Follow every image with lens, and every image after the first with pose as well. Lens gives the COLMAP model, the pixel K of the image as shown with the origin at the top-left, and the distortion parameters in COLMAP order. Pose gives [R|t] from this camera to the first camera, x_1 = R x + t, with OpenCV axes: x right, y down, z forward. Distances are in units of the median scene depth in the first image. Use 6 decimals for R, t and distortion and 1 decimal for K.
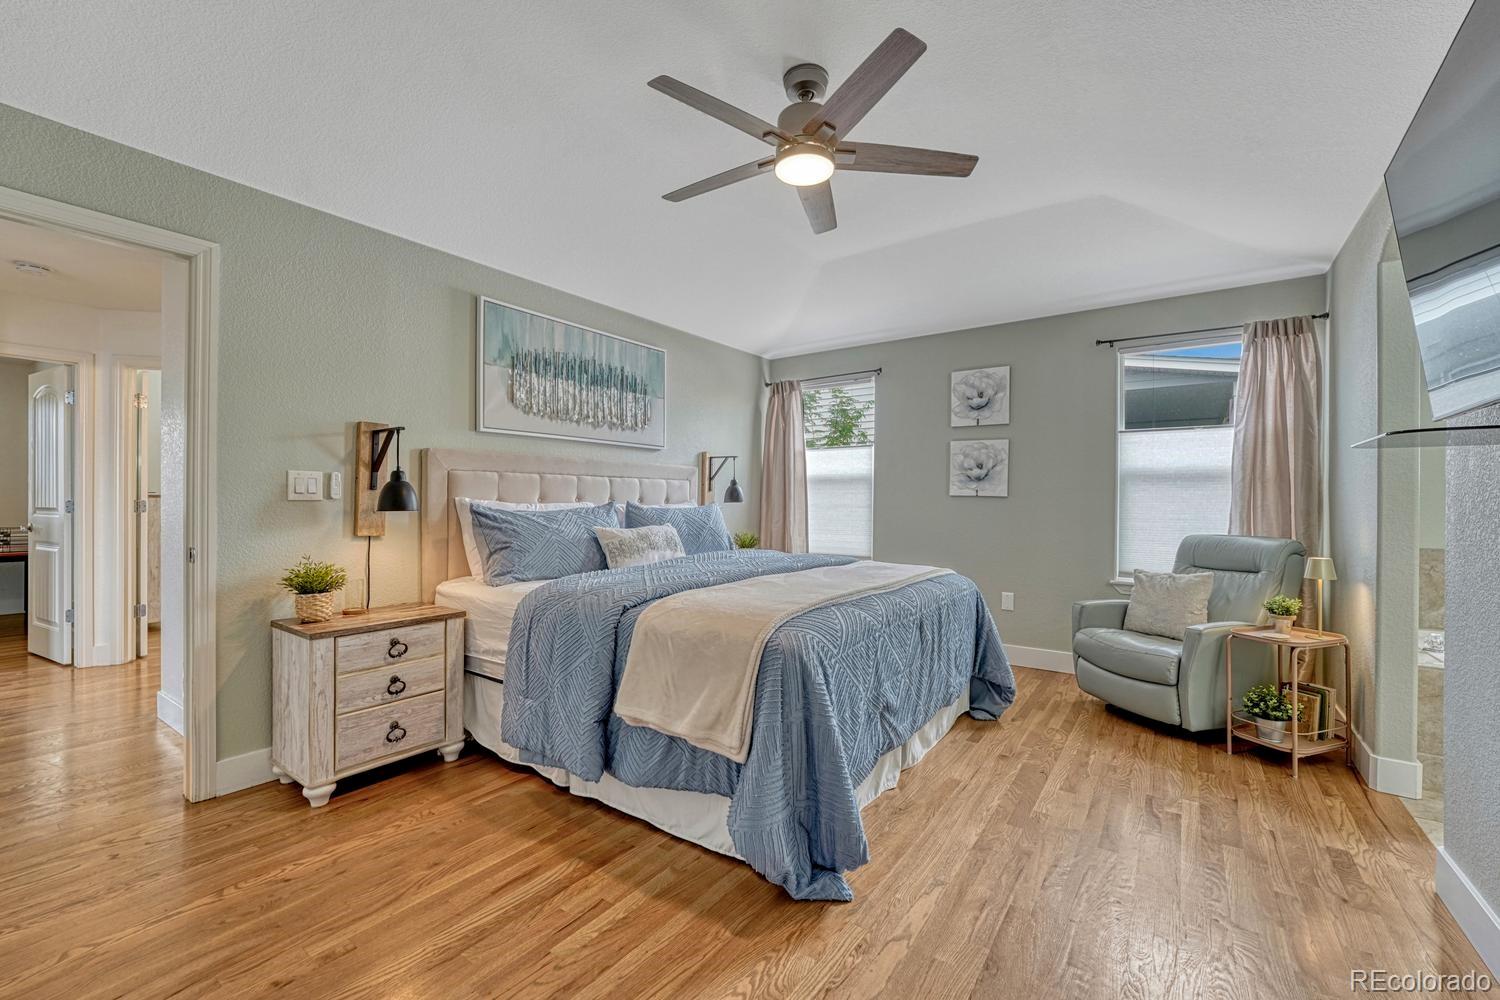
lens RADIAL K [[627.4, 0, 745.8], [0, 627.4, 500.5], [0, 0, 1]] dist [-0.010753, 0.001571]
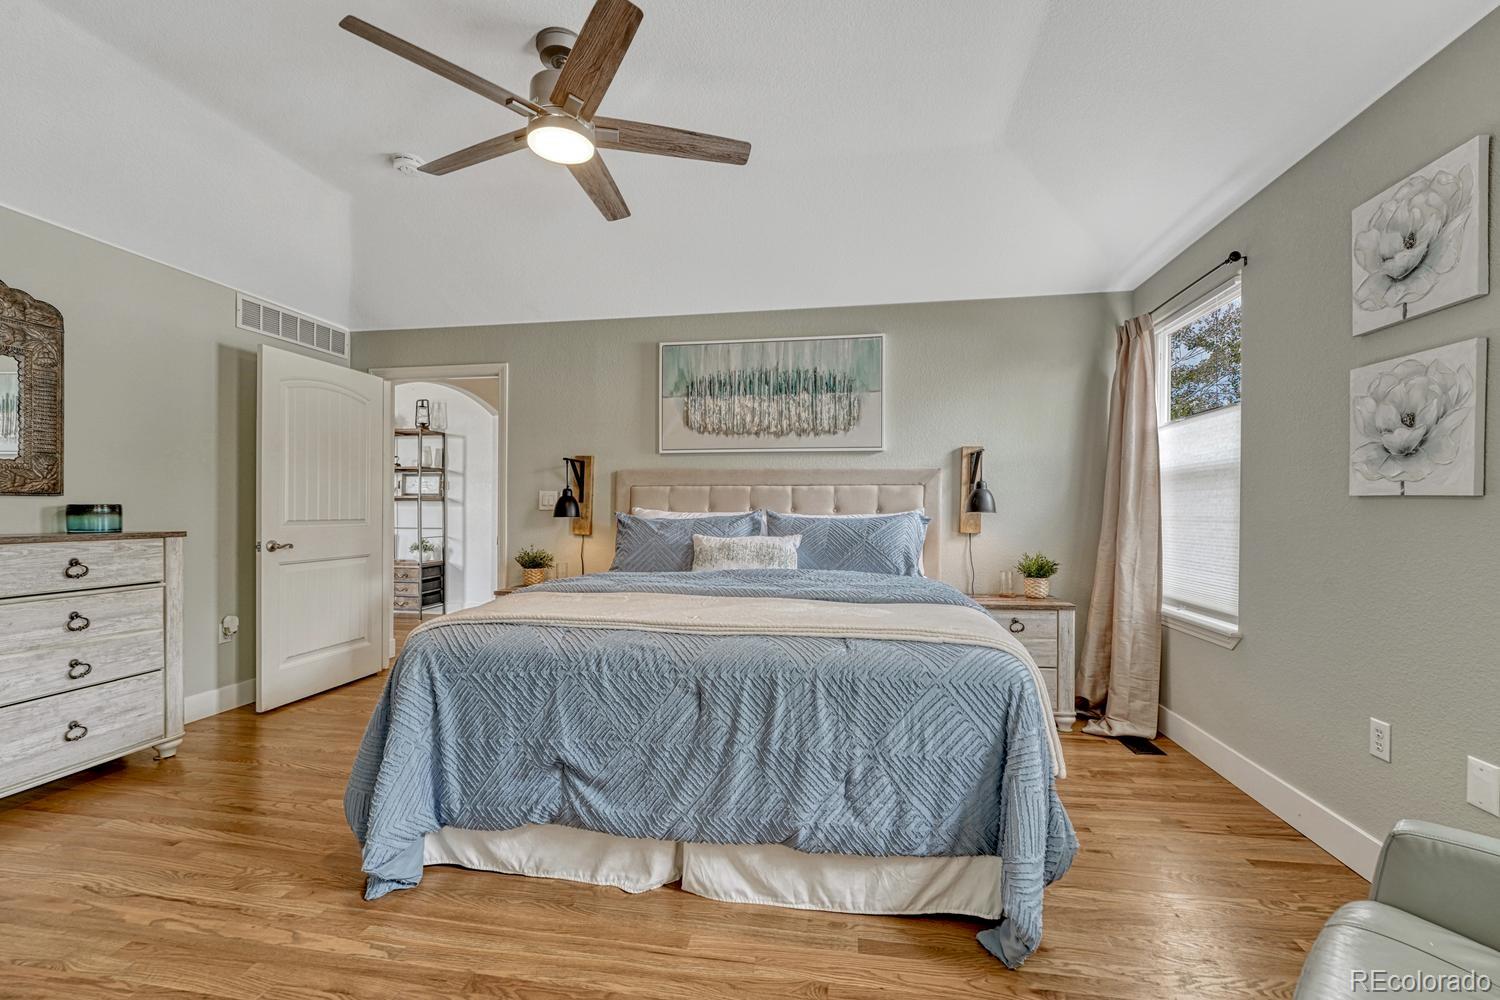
lens RADIAL K [[627.4, 0, 744.8], [0, 627.4, 509.3], [0, 0, 1]] dist [-0.010753, 0.001571]
pose [[0.432490, -0.005278, -0.901623, 0.616204], [-0.001152, 0.999979, -0.006406, 0.005118], [0.901638, 0.003810, 0.432475, 0.508523]]
